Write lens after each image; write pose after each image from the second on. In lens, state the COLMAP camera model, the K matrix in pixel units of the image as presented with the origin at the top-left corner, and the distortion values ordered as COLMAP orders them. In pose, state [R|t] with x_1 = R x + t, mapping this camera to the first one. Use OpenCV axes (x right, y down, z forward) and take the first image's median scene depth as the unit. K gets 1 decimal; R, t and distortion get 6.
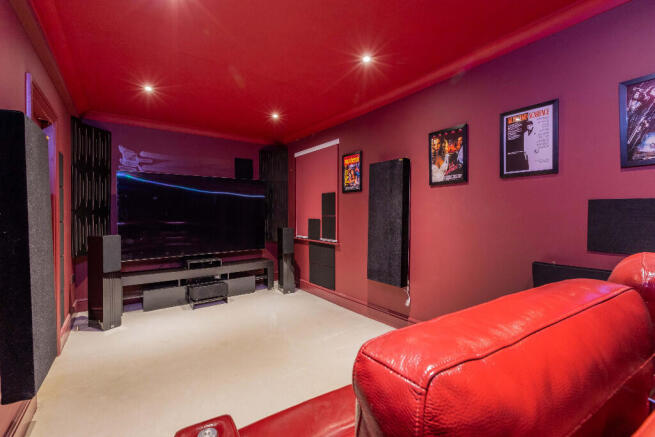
lens RADIAL K [[312.6, 0, 327.5], [0, 312.6, 216.6], [0, 0, 1]] dist [0.000329, 0.000133]
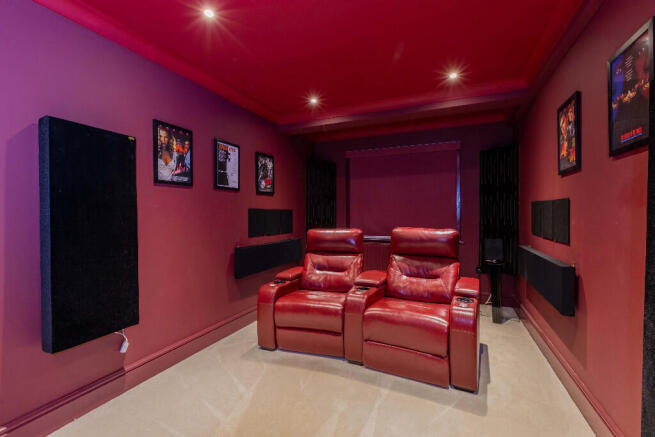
lens RADIAL K [[287.6, 0, 328.5], [0, 287.6, 215.3], [0, 0, 1]] dist [0.001618, -0.000949]
pose [[-0.552388, -0.002761, 0.833582, -0.603698], [0.010126, 0.999898, 0.010023, -0.018745], [-0.833526, 0.013978, -0.552304, 1.131942]]
